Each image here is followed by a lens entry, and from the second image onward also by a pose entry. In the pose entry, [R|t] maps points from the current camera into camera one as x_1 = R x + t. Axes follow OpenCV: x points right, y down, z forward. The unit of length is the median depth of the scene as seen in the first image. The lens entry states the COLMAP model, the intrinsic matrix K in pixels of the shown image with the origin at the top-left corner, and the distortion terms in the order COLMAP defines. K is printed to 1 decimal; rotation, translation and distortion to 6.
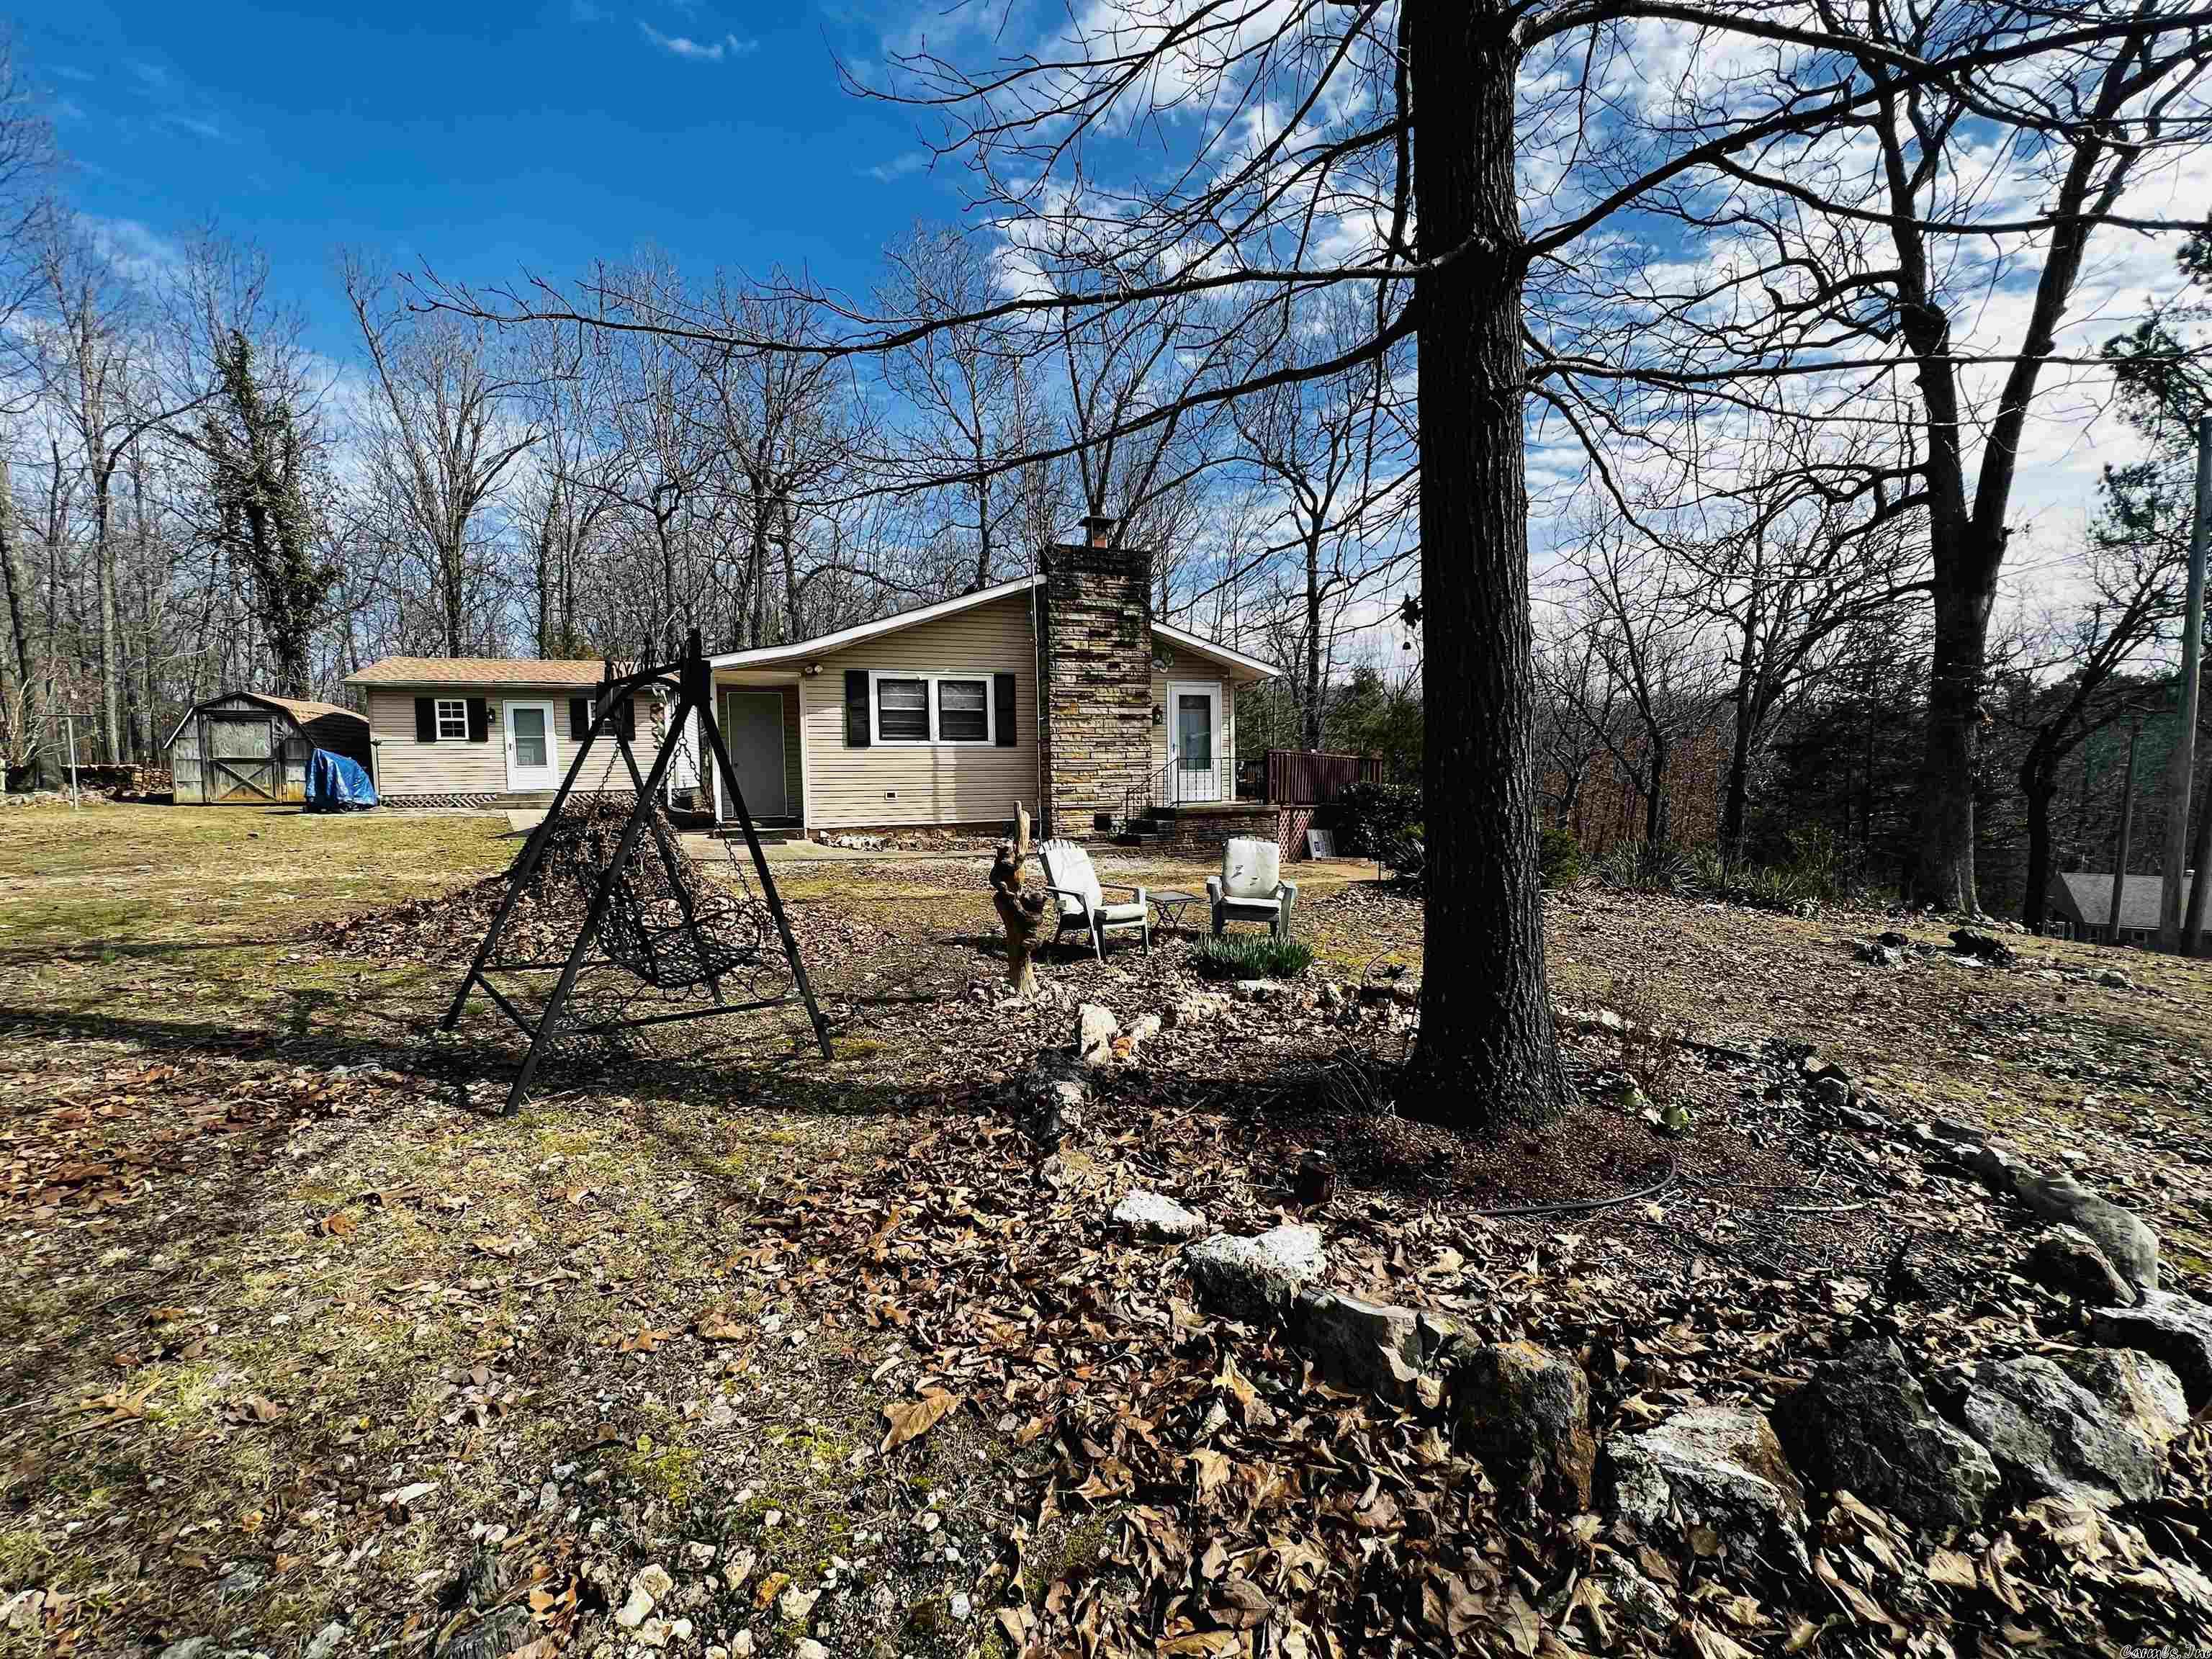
lens RADIAL K [[881.7, 0, 1113.7], [0, 881.7, 832.3], [0, 0, 1]] dist [-0.002174, 0.000017]
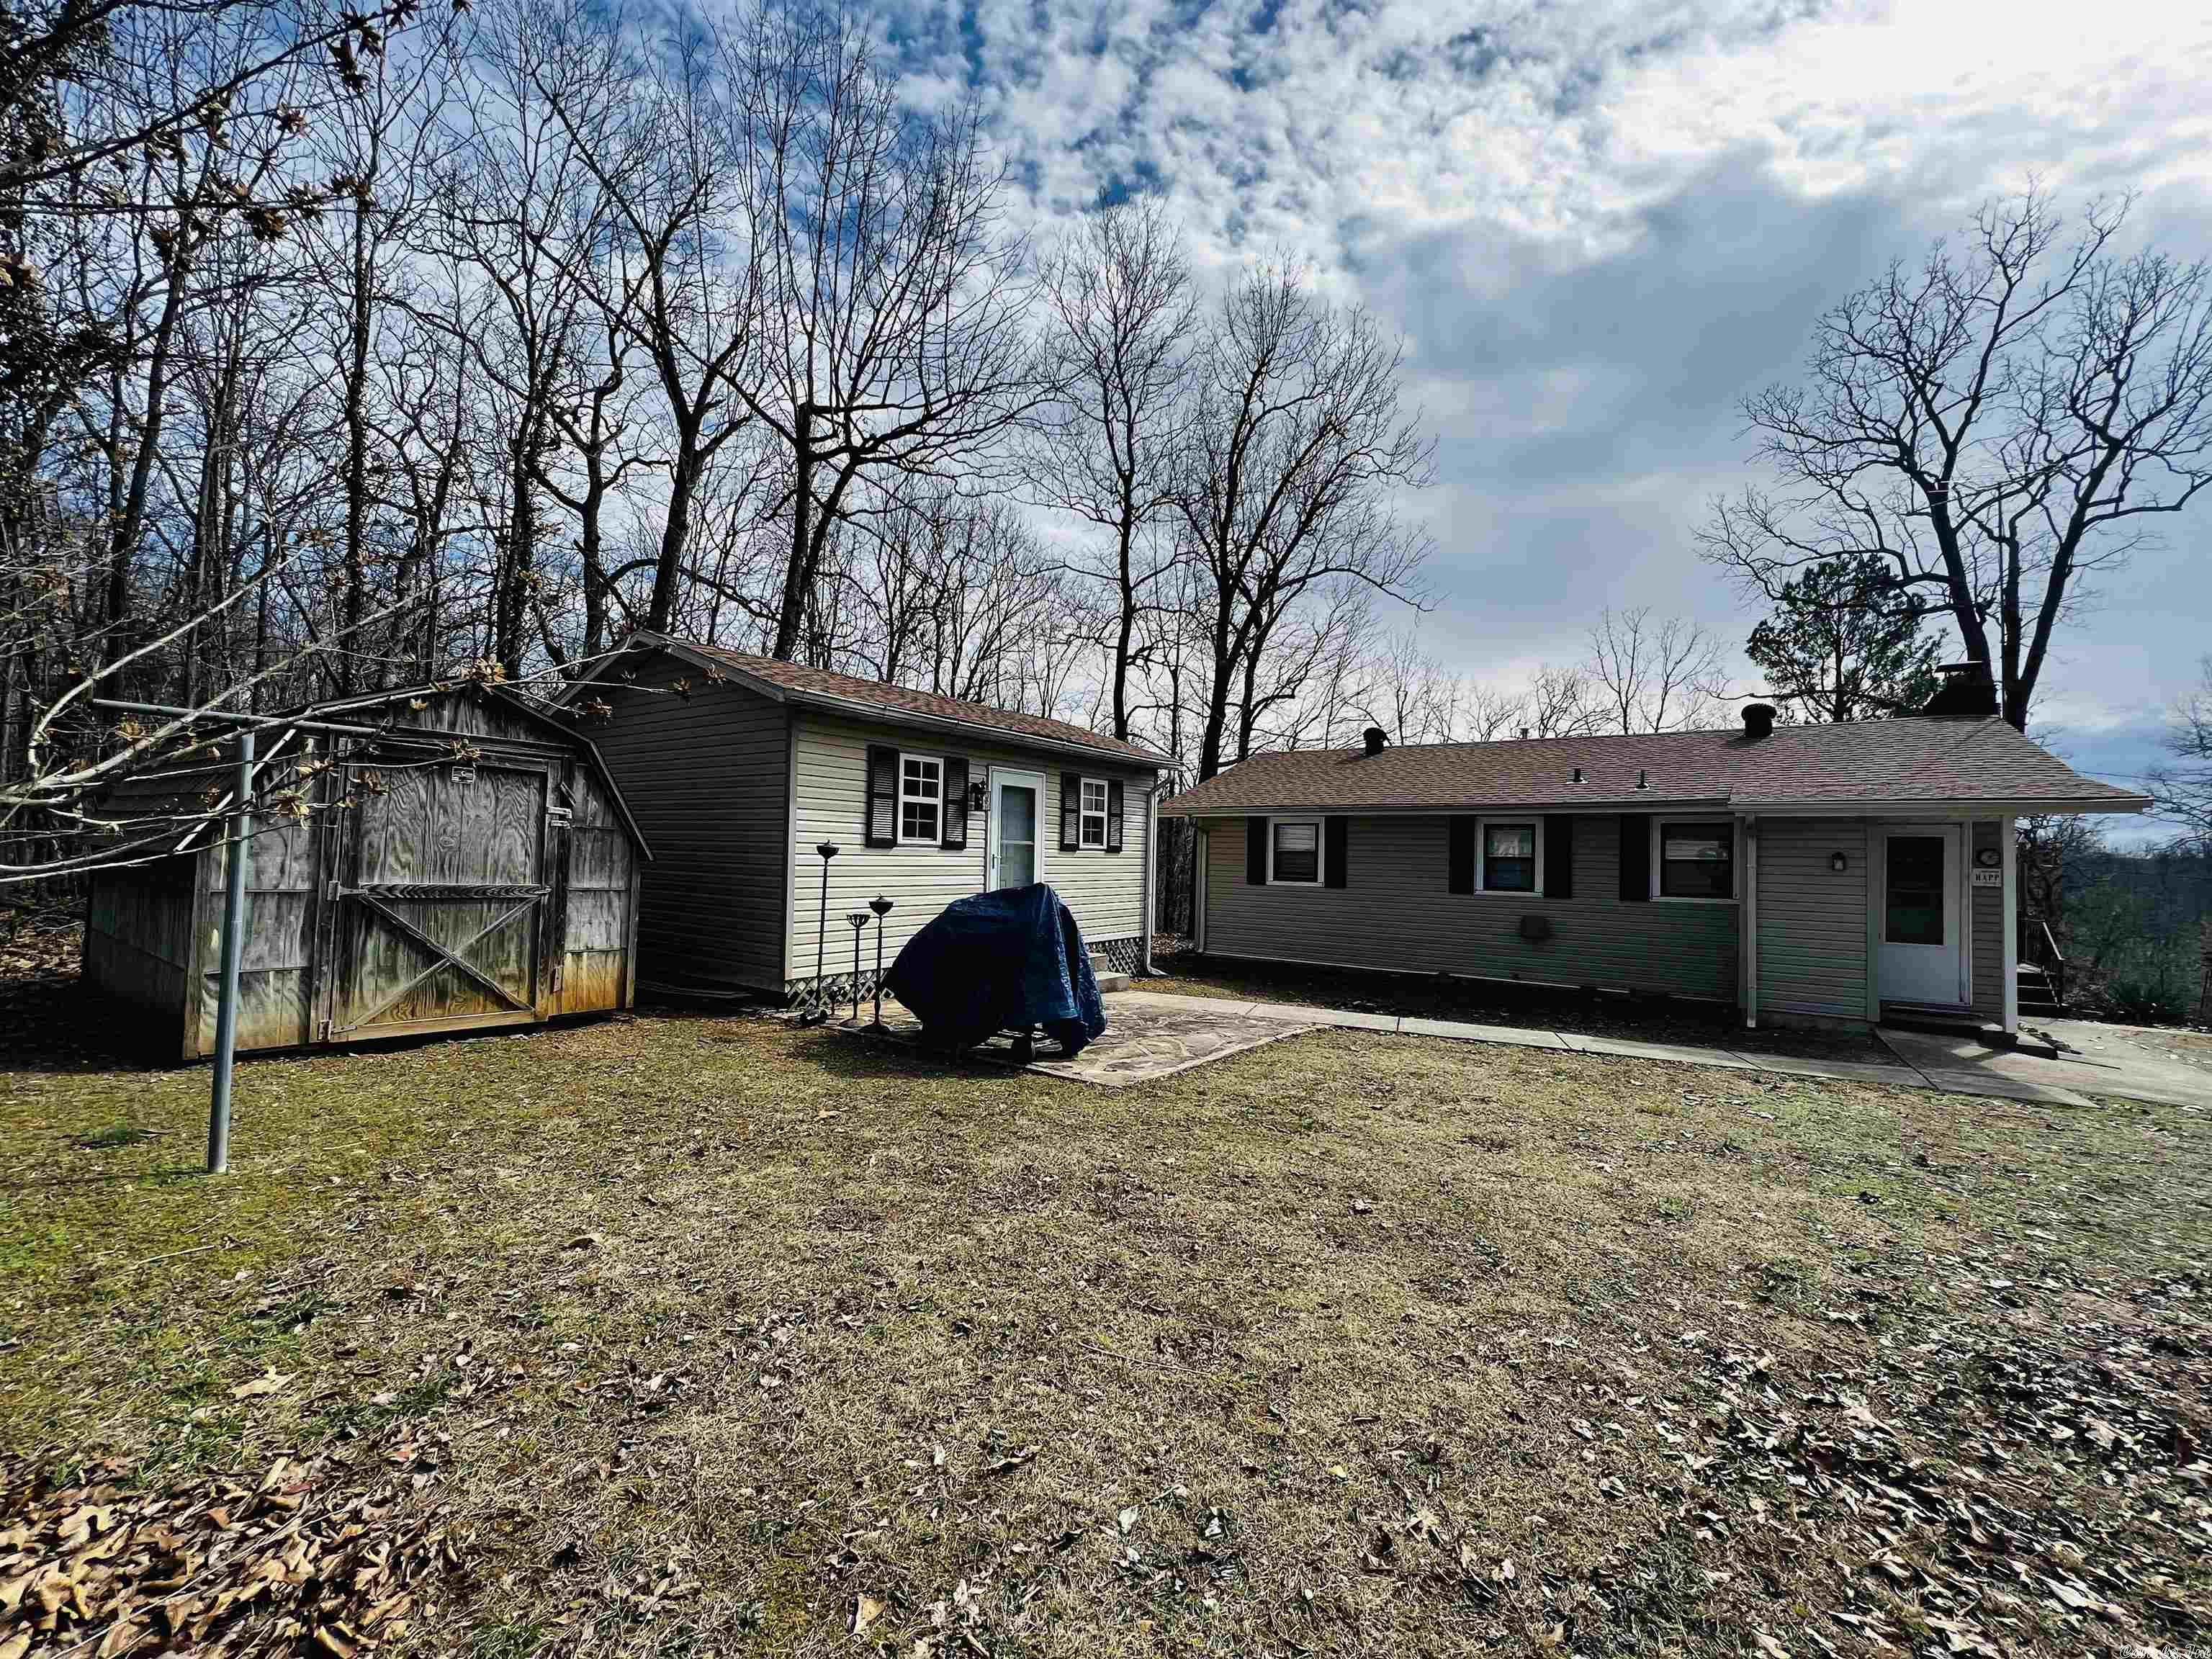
lens RADIAL K [[881.7, 0, 1098.6], [0, 881.7, 823.5], [0, 0, 1]] dist [-0.002174, 0.000017]
pose [[0.799704, 0.046059, 0.598625, -0.418627], [0.017521, 0.994838, -0.099950, -0.030100], [-0.600138, 0.090419, 0.794769, 0.255572]]
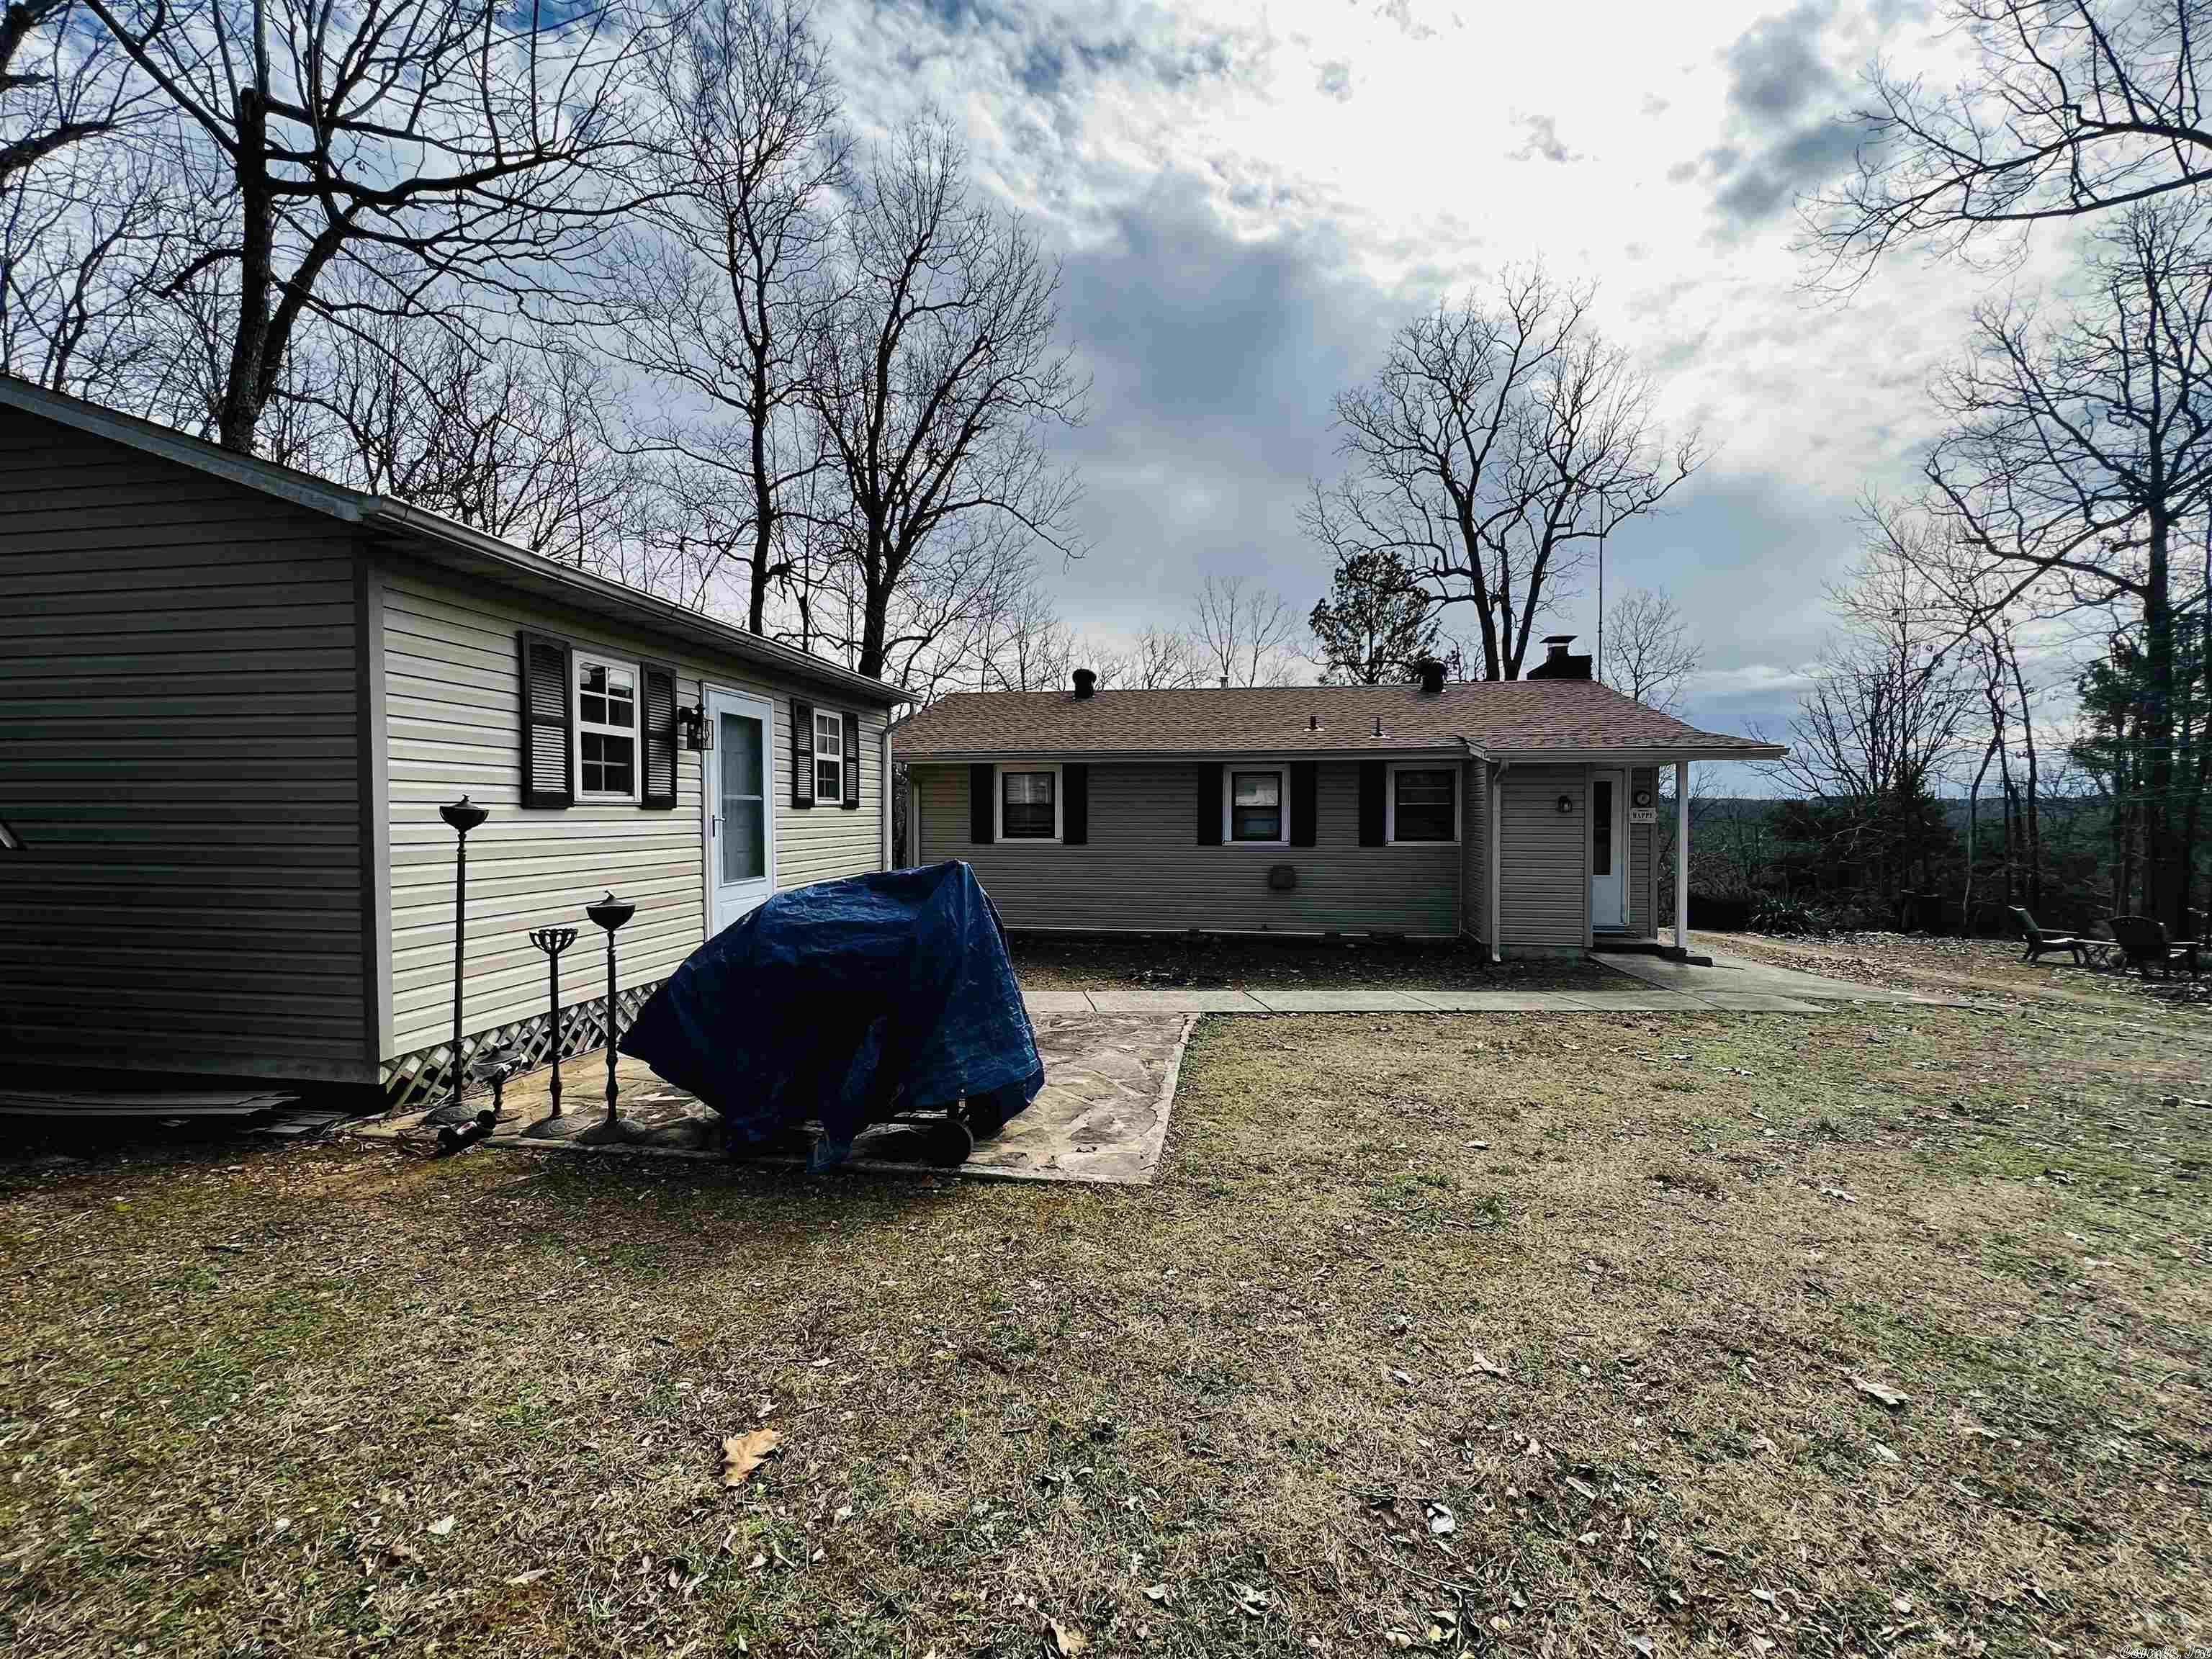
lens RADIAL K [[881.7, 0, 1096.4], [0, 881.7, 830.2], [0, 0, 1]] dist [-0.002174, 0.000017]
pose [[0.448013, -0.010616, 0.893964, -0.411112], [0.063891, 0.997753, -0.020171, -0.035282], [-0.891741, 0.066153, 0.447685, 0.323481]]
